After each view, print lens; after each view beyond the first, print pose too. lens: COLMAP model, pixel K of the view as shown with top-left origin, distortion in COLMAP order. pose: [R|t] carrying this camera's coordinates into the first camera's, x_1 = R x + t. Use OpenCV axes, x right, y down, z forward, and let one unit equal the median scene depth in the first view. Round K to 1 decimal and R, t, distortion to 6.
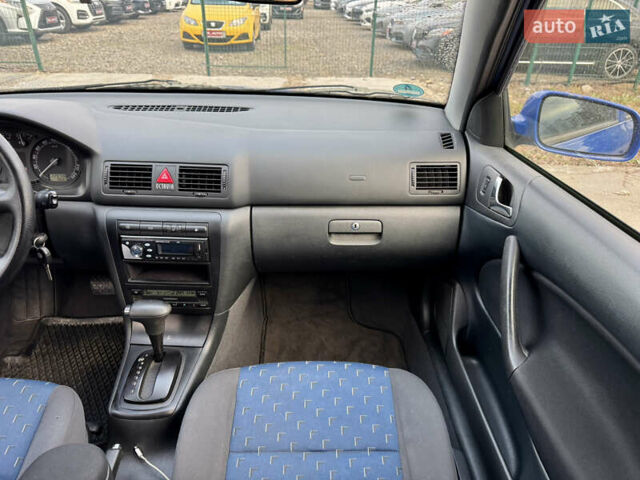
lens RADIAL K [[450.3, 0, 320.0], [0, 450.3, 240.0], [0, 0, 1]] dist [0.005923, -0.005243]
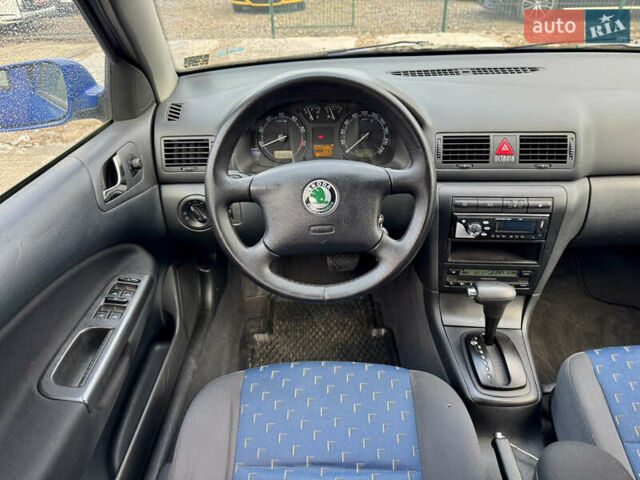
lens RADIAL K [[453.4, 0, 320.0], [0, 453.4, 240.0], [0, 0, 1]] dist [0.050956, -0.053191]
pose [[0.997829, -0.017553, -0.063475, -0.655796], [0.022029, 0.997268, 0.070511, -0.027120], [0.062064, -0.071756, 0.995489, 0.036857]]
